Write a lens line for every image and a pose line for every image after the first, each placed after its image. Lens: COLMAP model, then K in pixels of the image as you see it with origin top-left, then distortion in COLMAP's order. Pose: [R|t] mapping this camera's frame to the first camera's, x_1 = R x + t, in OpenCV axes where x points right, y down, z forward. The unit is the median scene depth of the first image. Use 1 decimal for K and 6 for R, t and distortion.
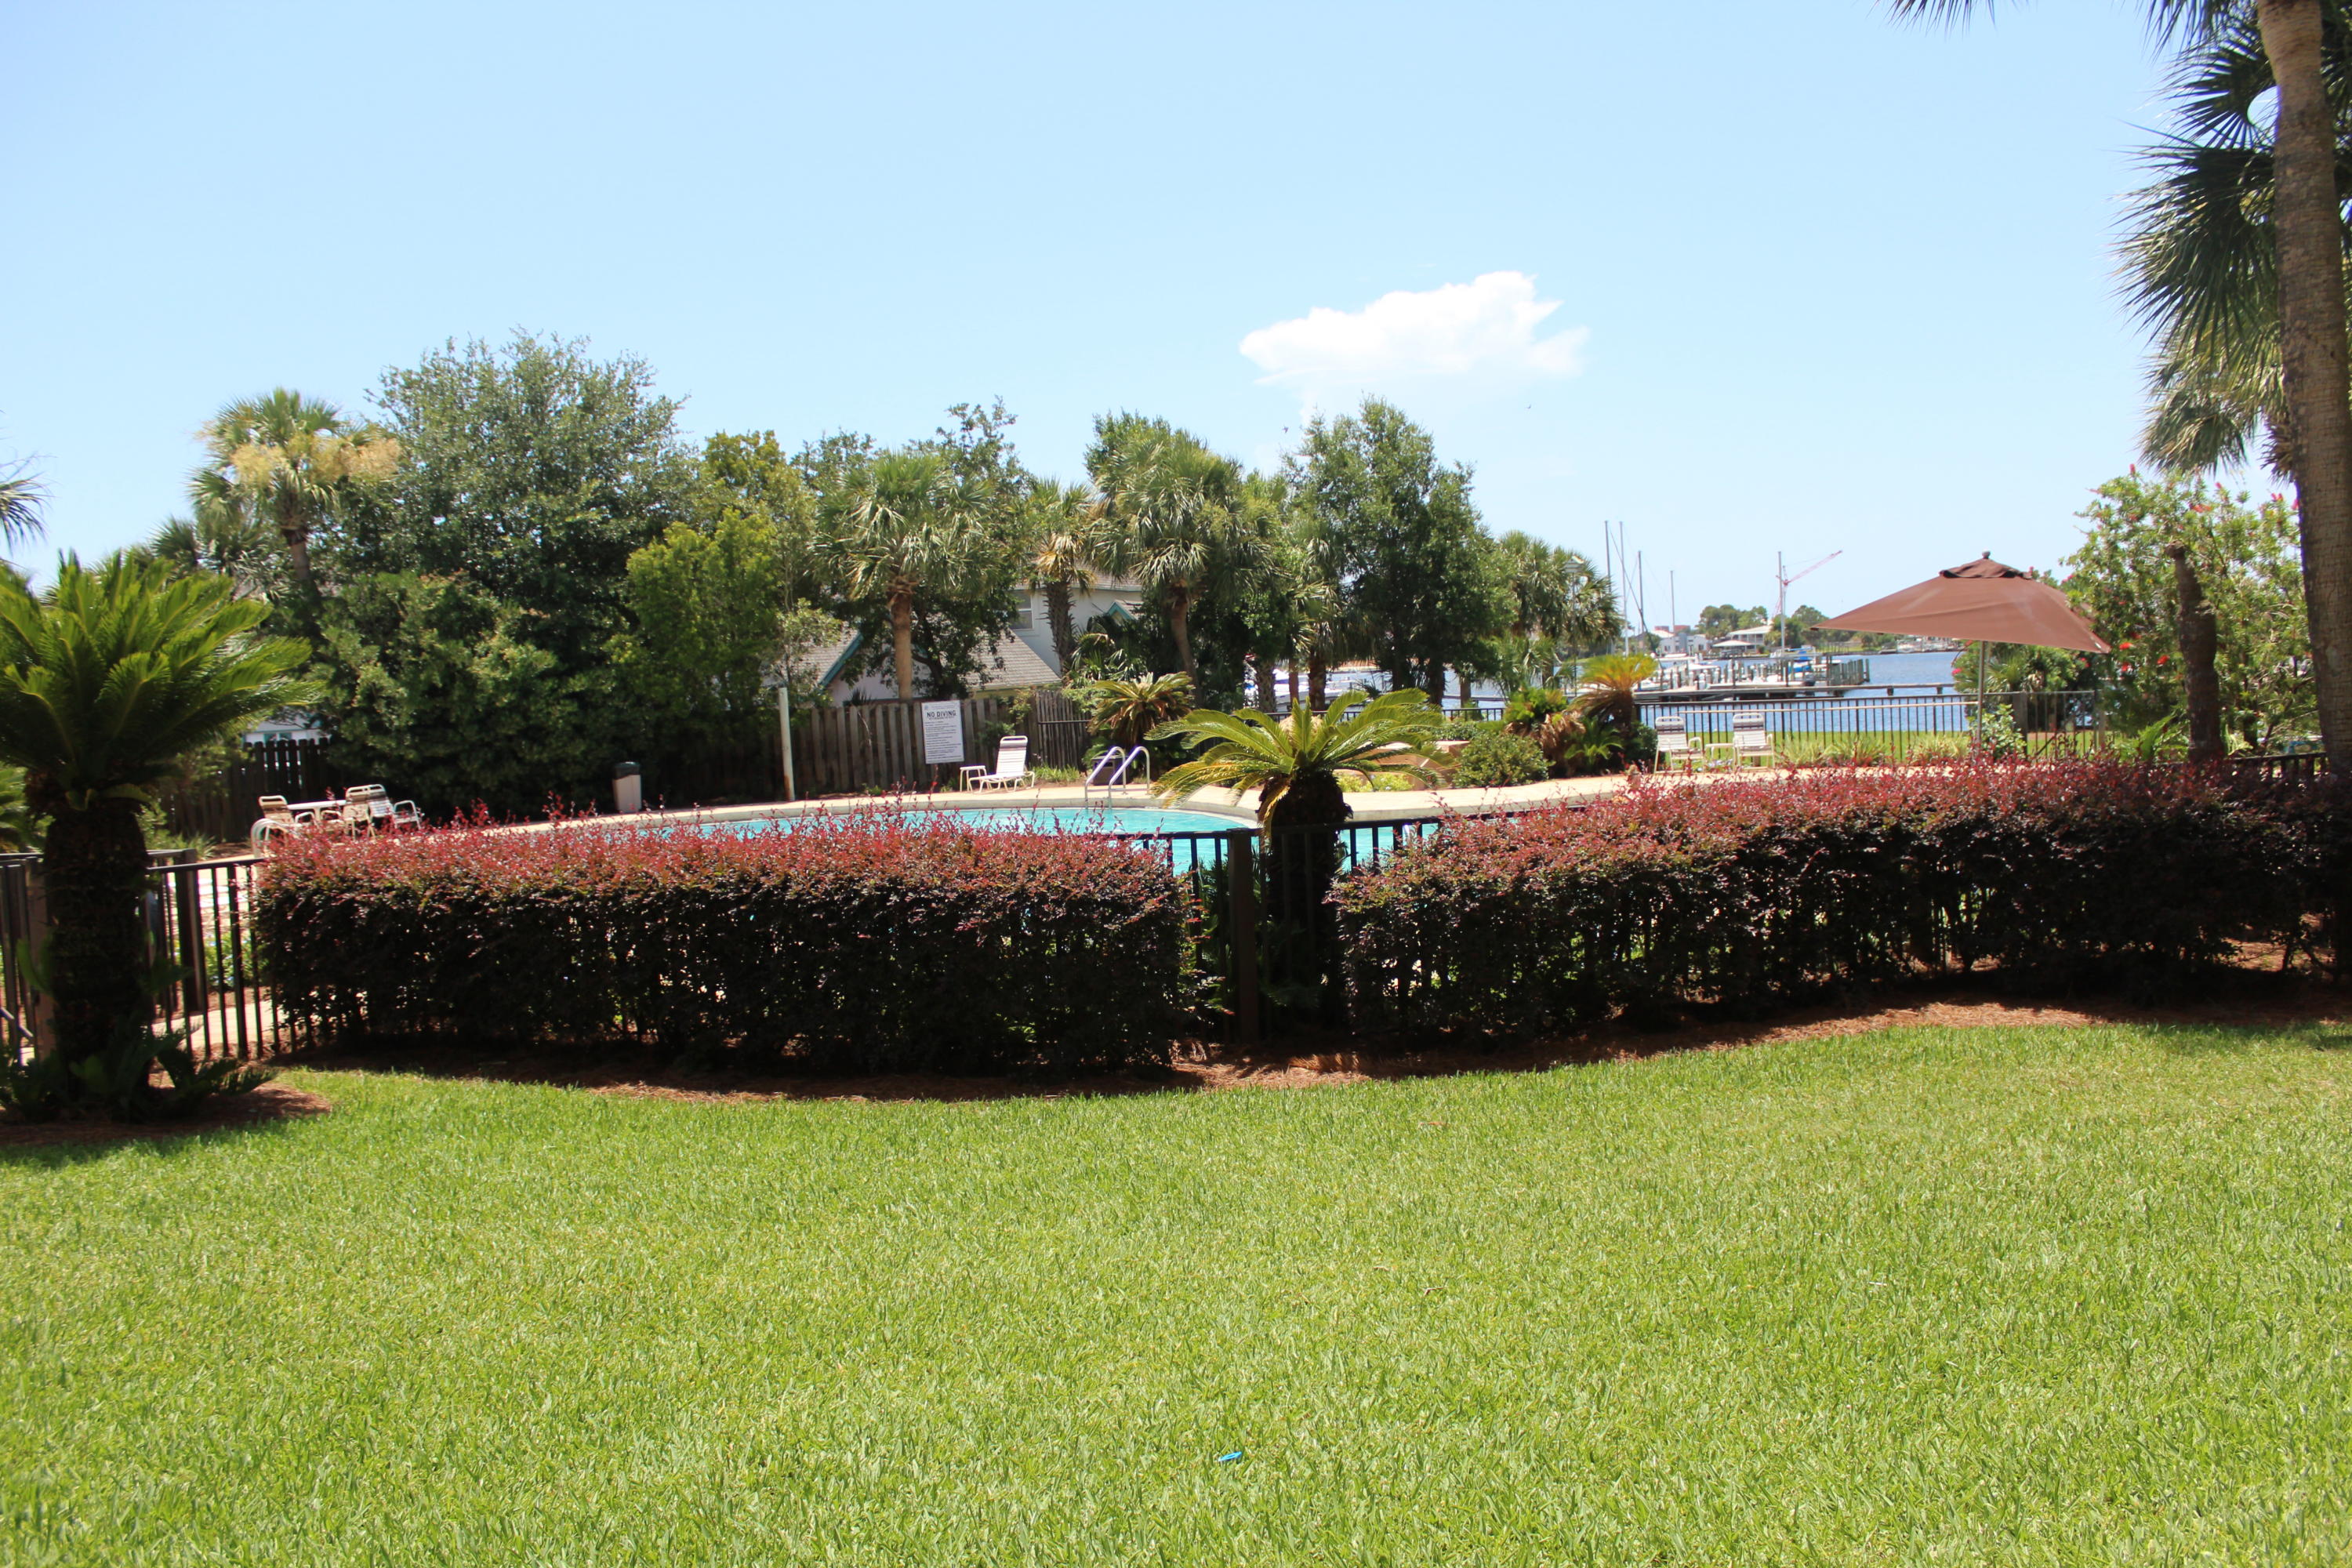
lens RADIAL K [[1962.1, 0, 1182.5], [0, 1962.1, 775.8], [0, 0, 1]] dist [-0.158596, 0.137968]
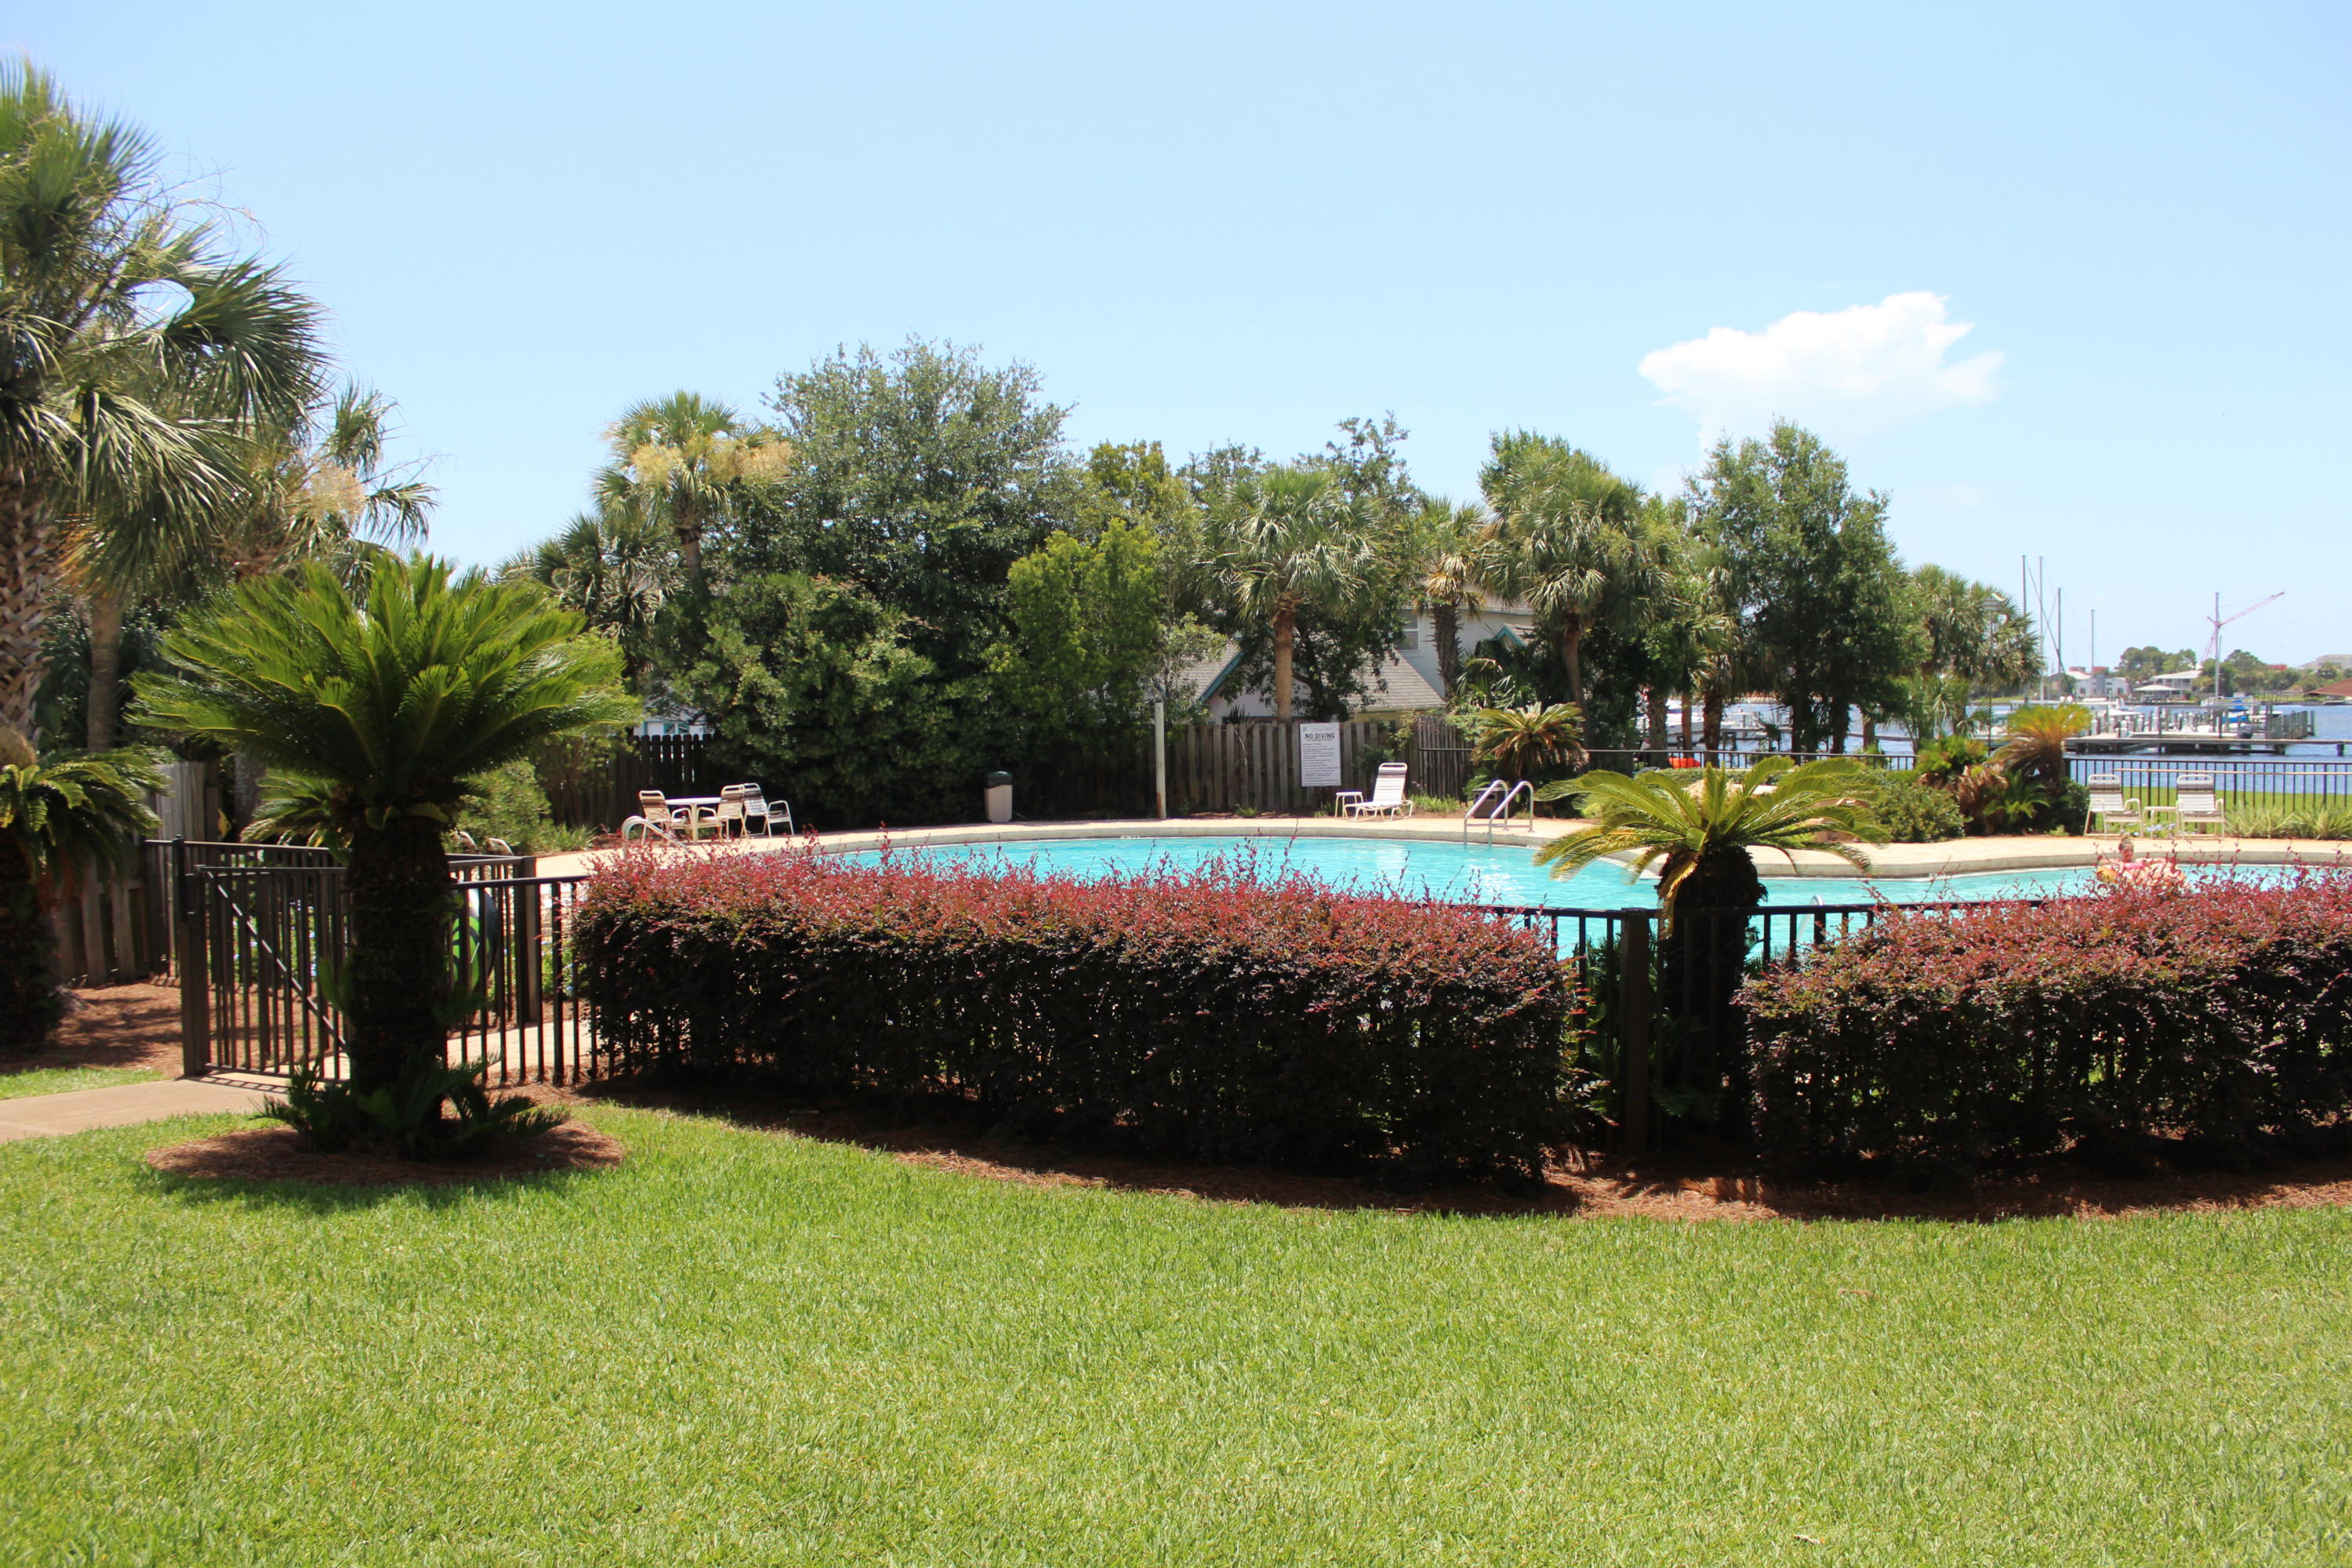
lens RADIAL K [[1962.1, 0, 1182.5], [0, 1962.1, 775.8], [0, 0, 1]] dist [-0.158596, 0.137968]
pose [[0.980187, 0.044888, -0.192921, -0.001457], [-0.046419, 0.998916, -0.003417, -0.006403], [0.192559, 0.012304, 0.981208, 0.036965]]
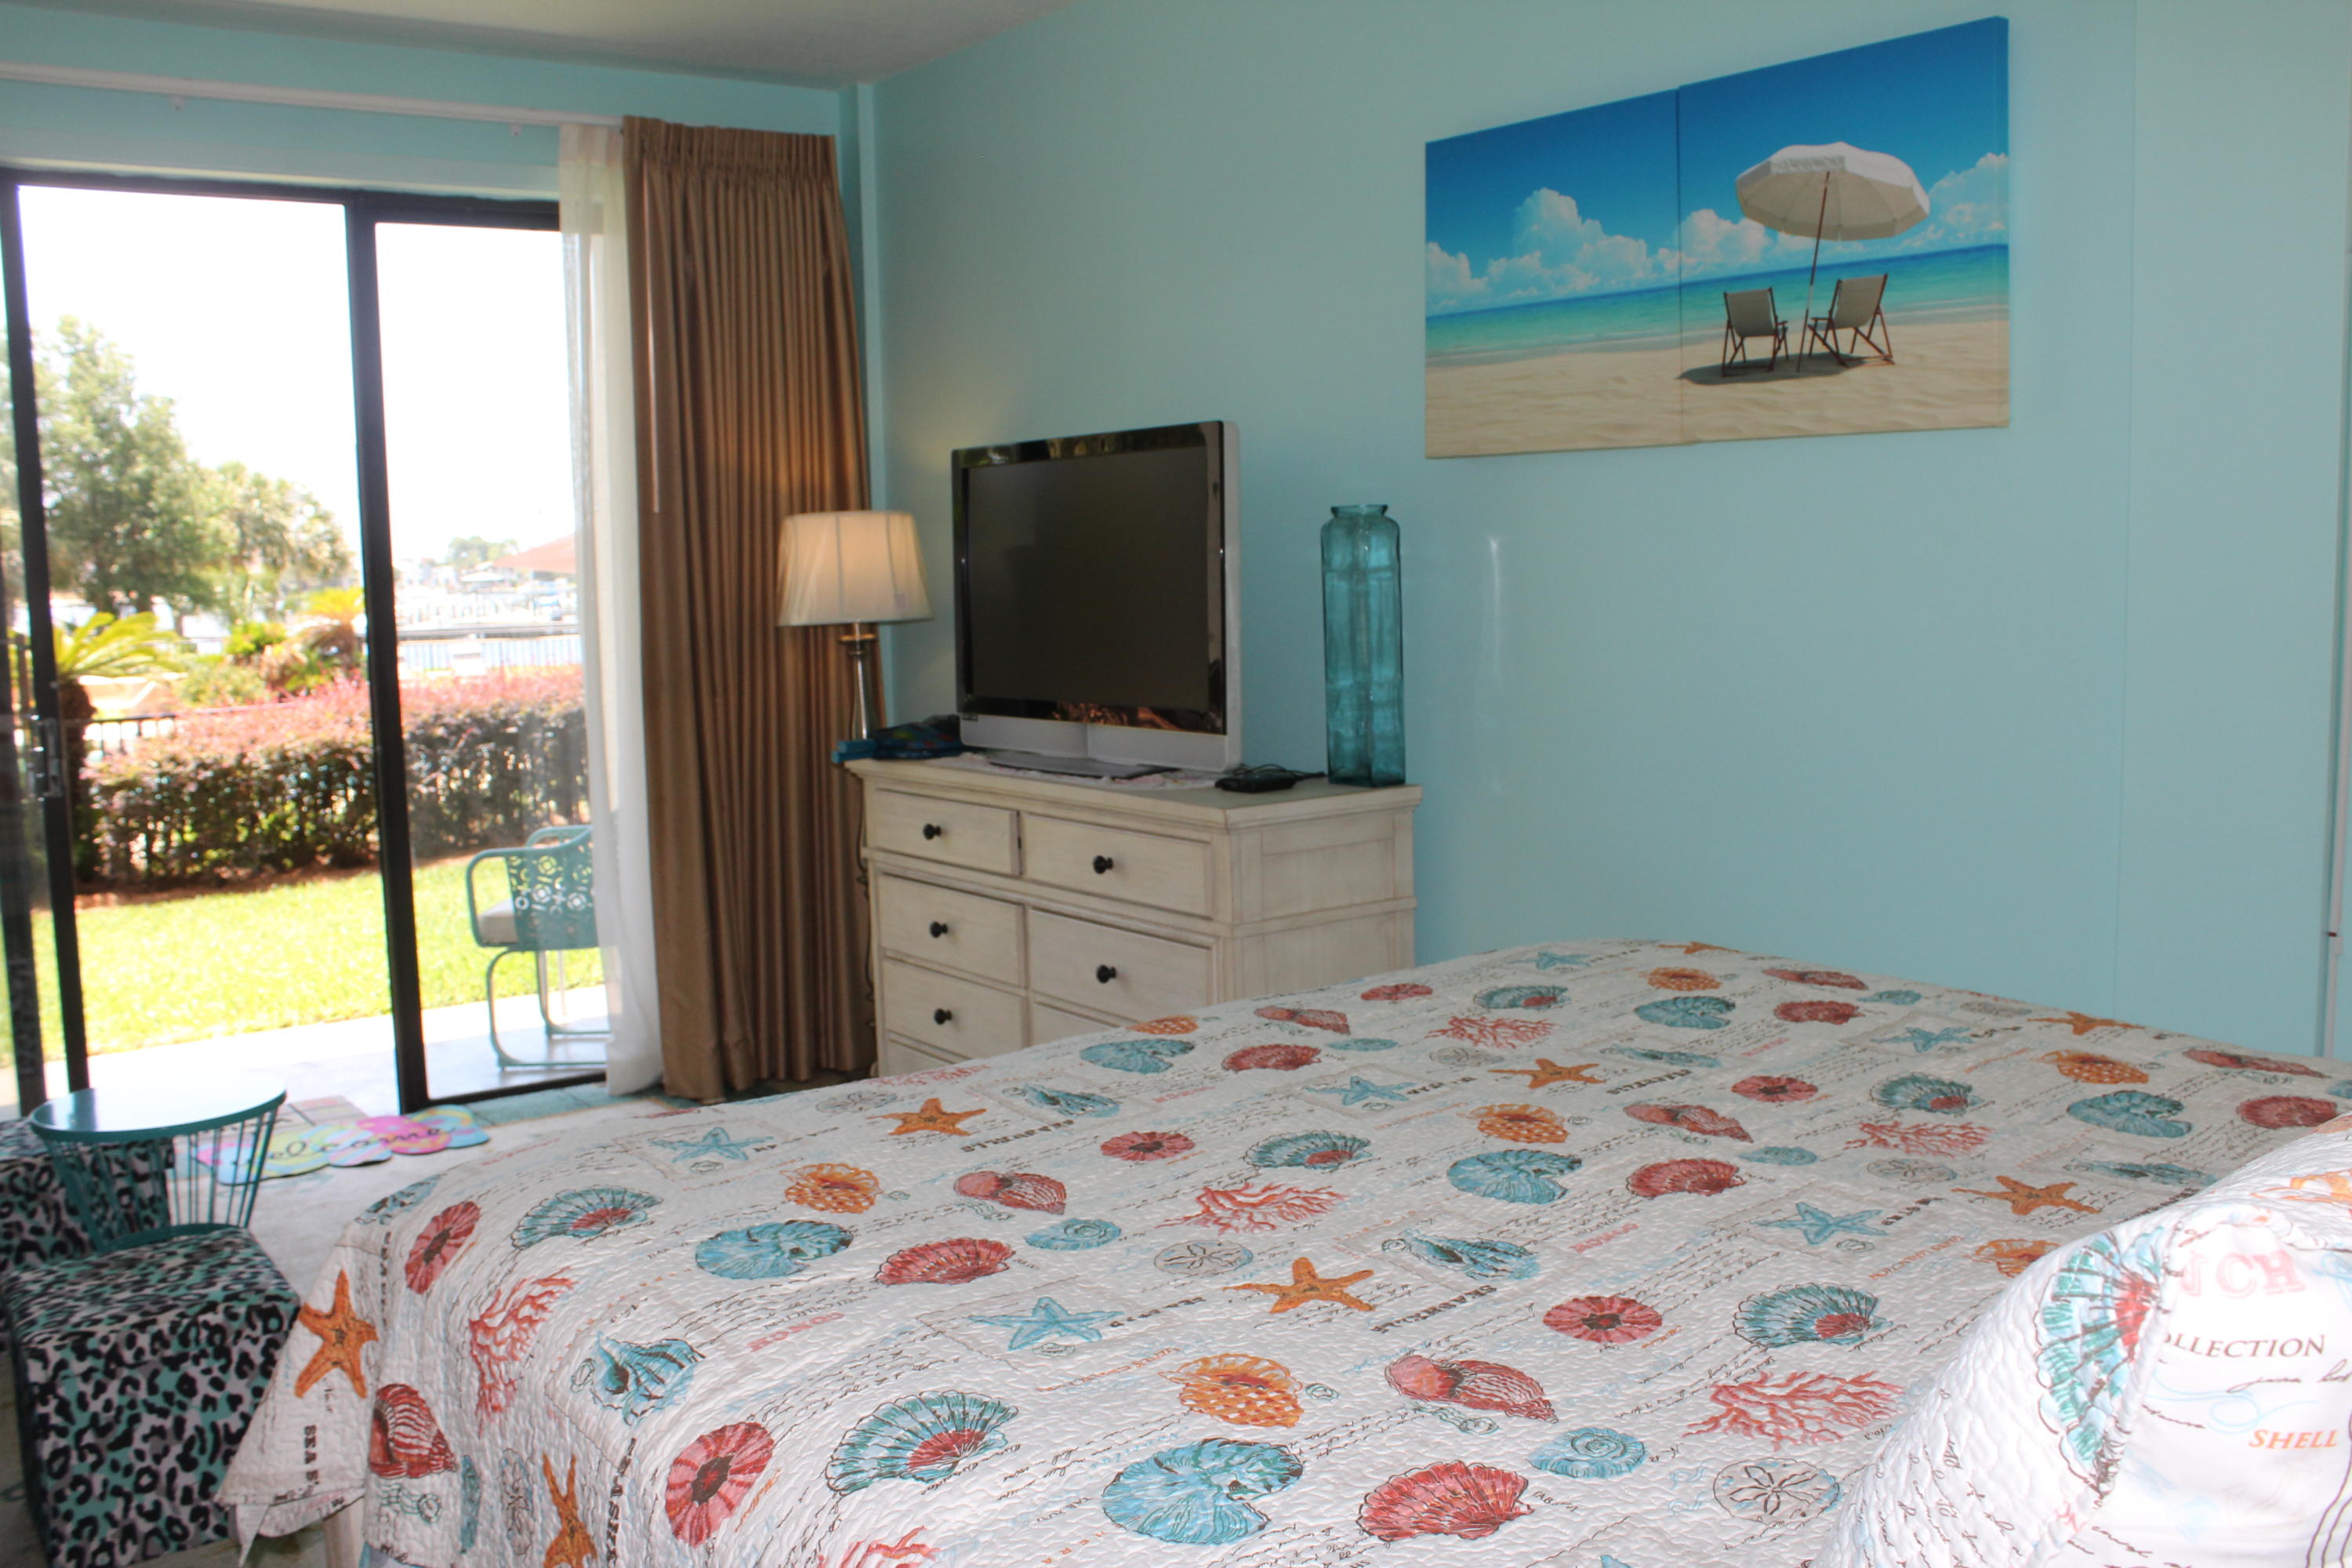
lens RADIAL K [[2112.5, 0, 1211.5], [0, 2112.5, 780.1], [0, 0, 1]] dist [-0.154254, 0.136845]
pose [[0.818804, -0.036047, 0.572940, -0.027612], [0.019648, 0.999202, 0.034786, 0.010592], [-0.573737, -0.017226, 0.818859, -0.164005]]
